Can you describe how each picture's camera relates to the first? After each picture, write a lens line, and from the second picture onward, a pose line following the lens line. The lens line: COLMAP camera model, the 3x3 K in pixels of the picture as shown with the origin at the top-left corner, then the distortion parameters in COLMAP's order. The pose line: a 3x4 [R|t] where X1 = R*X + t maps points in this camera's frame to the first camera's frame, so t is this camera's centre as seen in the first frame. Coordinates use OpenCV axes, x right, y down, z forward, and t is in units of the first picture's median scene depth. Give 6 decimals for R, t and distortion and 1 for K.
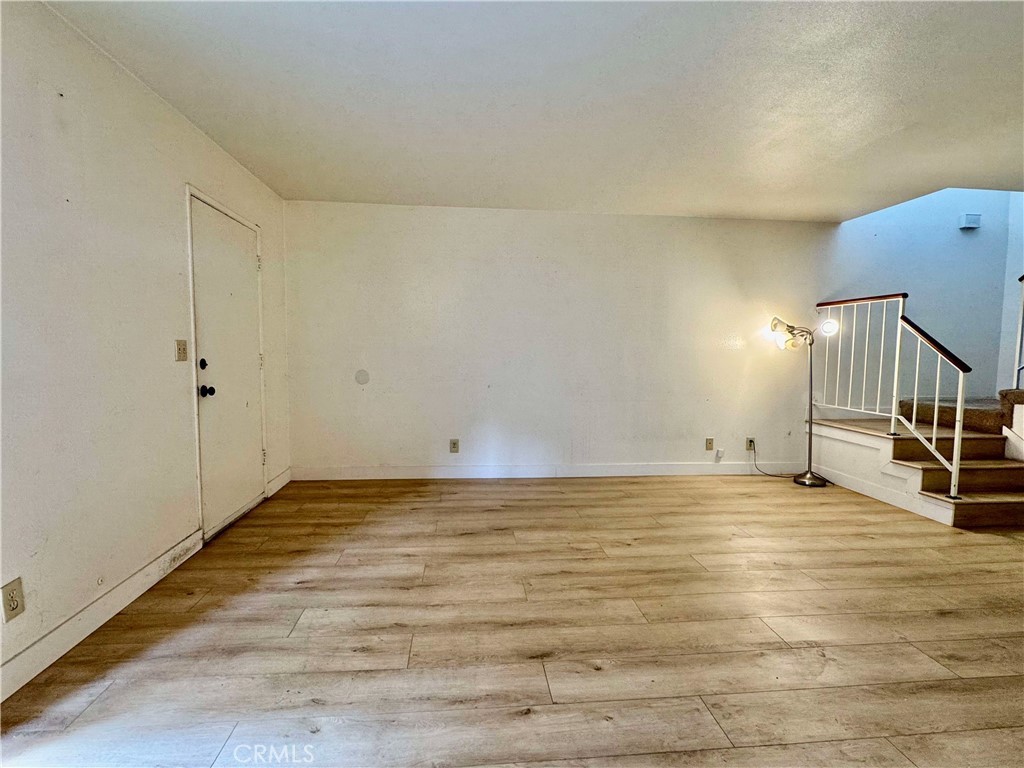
lens RADIAL K [[502.0, 0, 509.2], [0, 502.0, 383.5], [0, 0, 1]] dist [-0.000621, 0.000099]
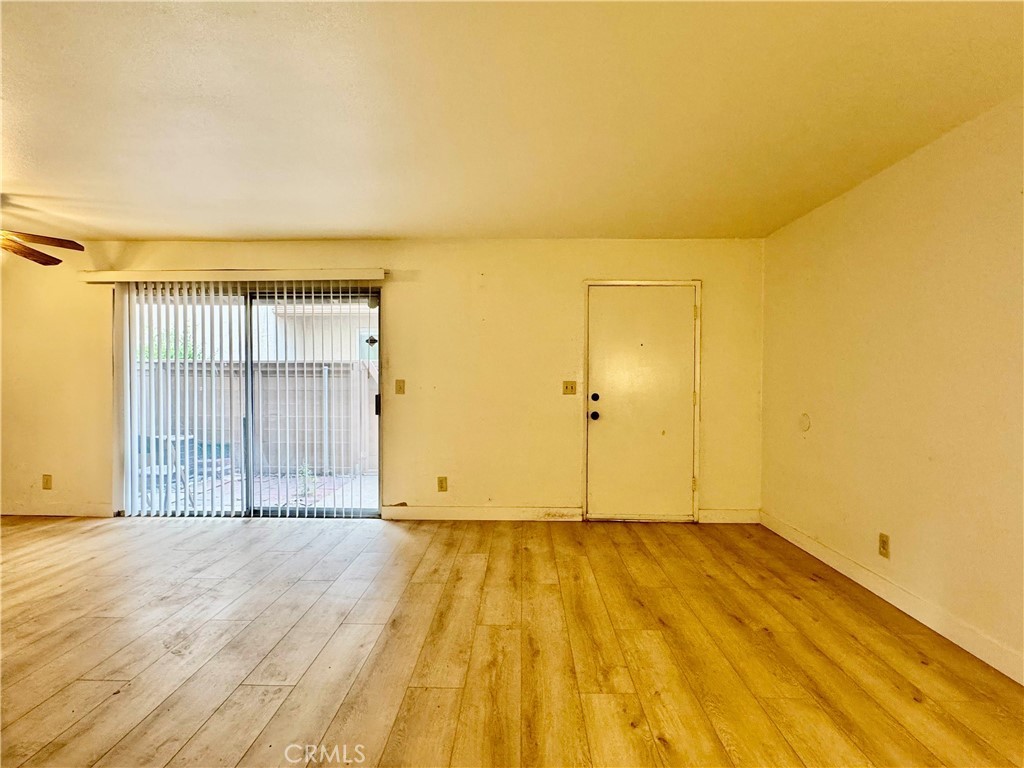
lens RADIAL K [[502.0, 0, 510.9], [0, 502.0, 384.1], [0, 0, 1]] dist [-0.000621, 0.000099]
pose [[-0.123794, 0.000325, -0.992308, 0.882464], [-0.071580, 0.997392, 0.009257, -0.073614], [0.989723, 0.072176, -0.123448, 0.951723]]
